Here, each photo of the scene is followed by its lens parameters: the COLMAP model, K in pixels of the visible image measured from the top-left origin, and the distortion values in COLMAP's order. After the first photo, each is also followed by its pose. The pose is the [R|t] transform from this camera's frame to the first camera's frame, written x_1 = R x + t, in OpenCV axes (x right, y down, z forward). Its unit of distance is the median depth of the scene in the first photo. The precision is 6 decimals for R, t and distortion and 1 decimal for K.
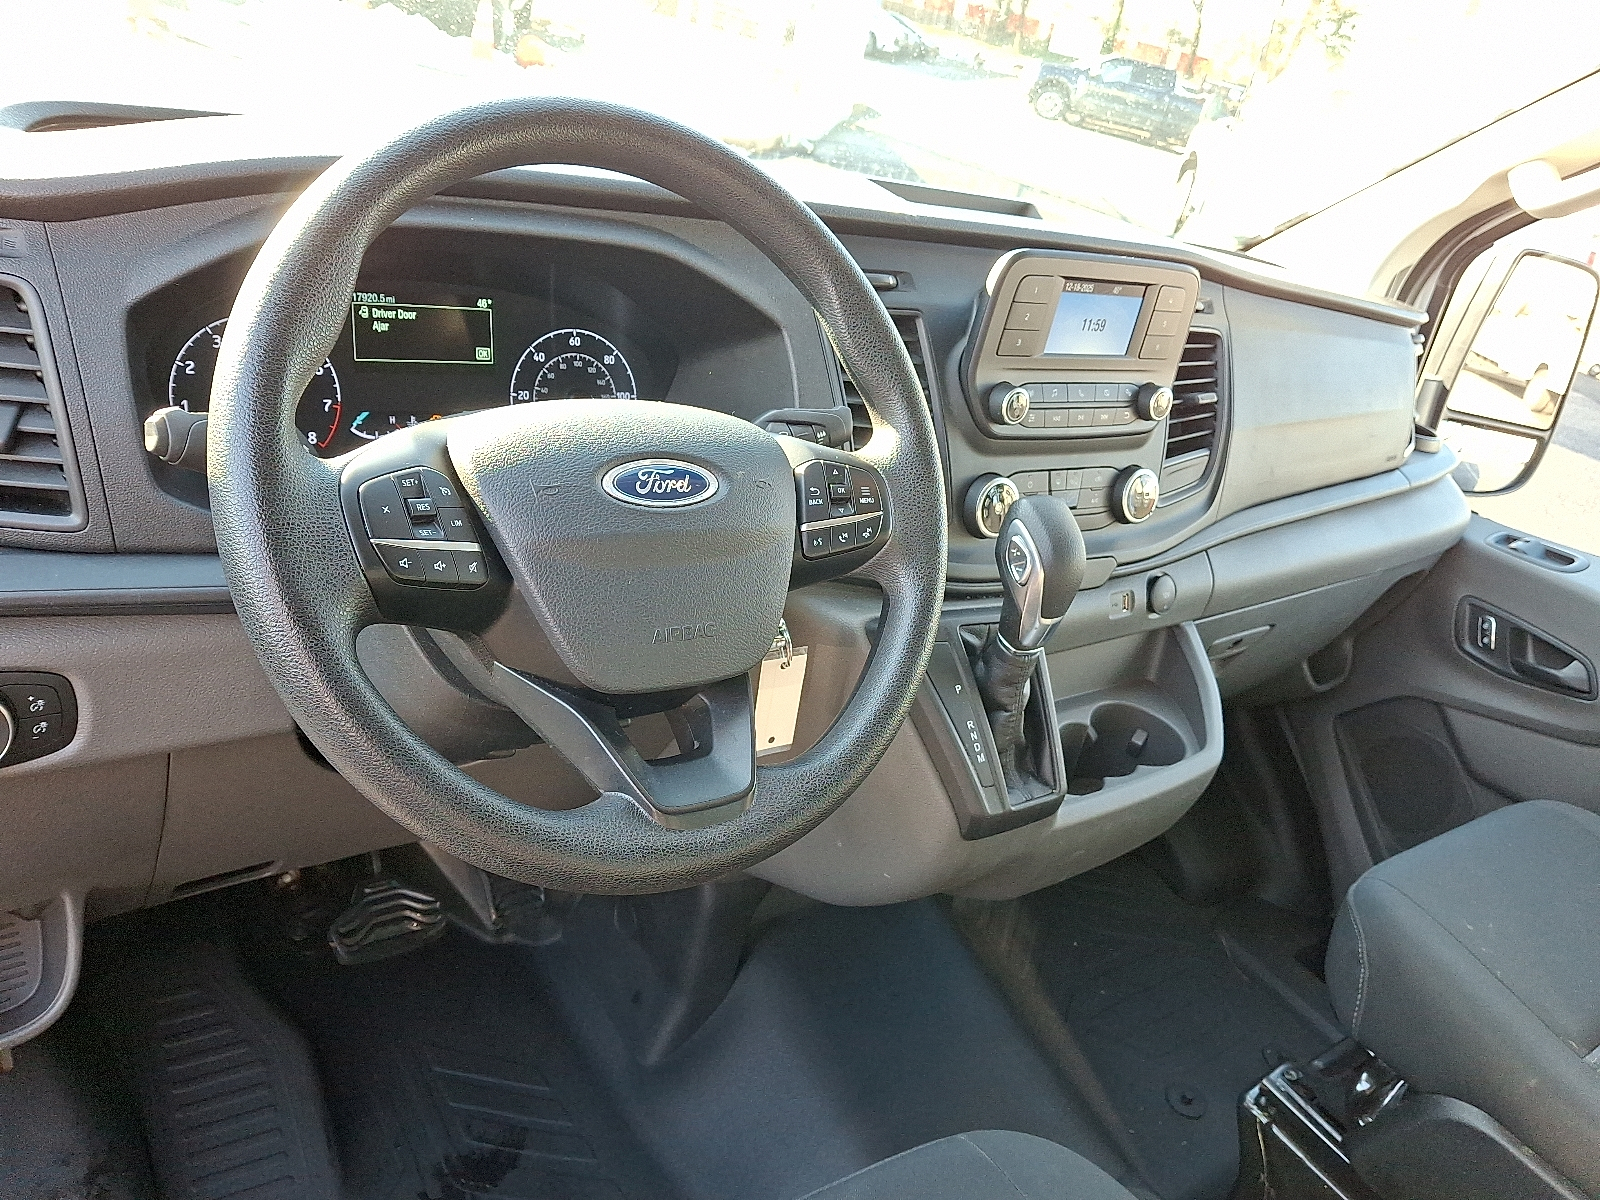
lens RADIAL K [[1202.4, 0, 809.7], [0, 1202.4, 609.6], [0, 0, 1]] dist [0.236602, -0.402681]
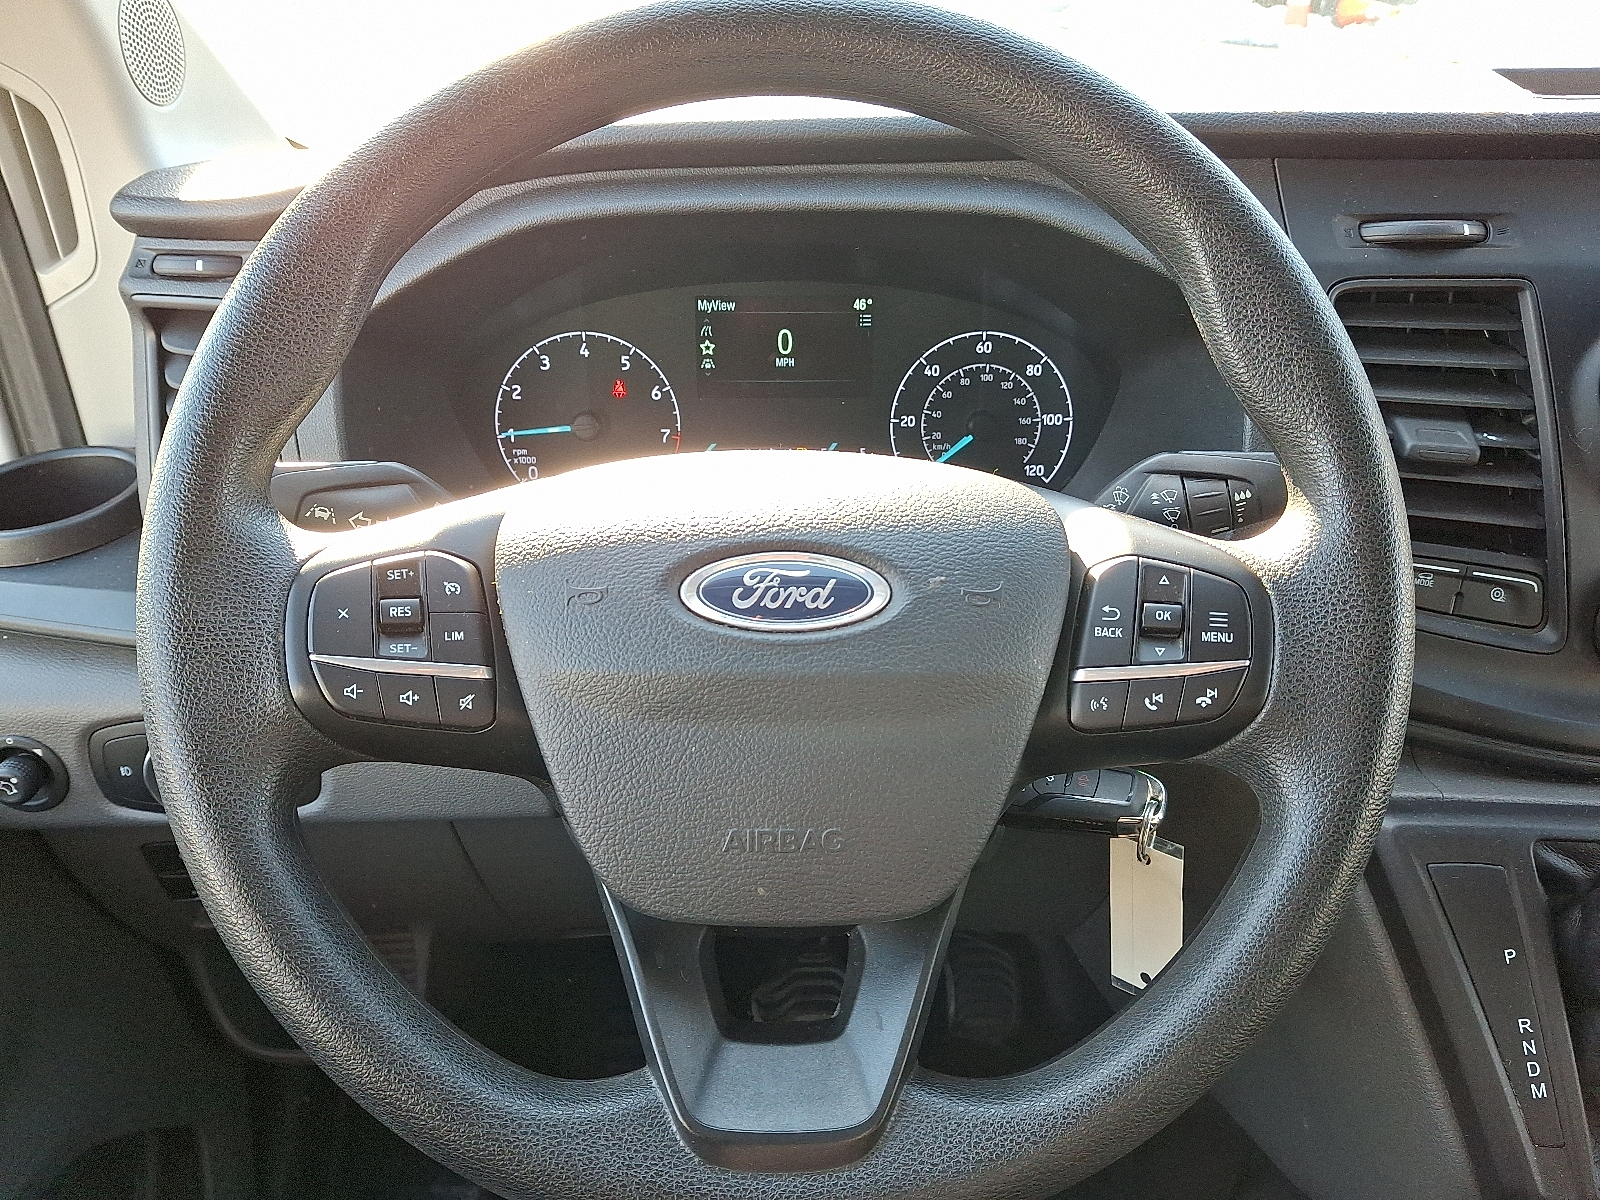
lens RADIAL K [[1202.4, 0, 809.7], [0, 1202.4, 609.6], [0, 0, 1]] dist [0.236602, -0.402681]
pose [[0.815033, 0.107293, -0.569393, 0.209254], [-0.100949, 0.993971, 0.042799, -0.107155], [0.570552, 0.022597, 0.820950, 0.437495]]
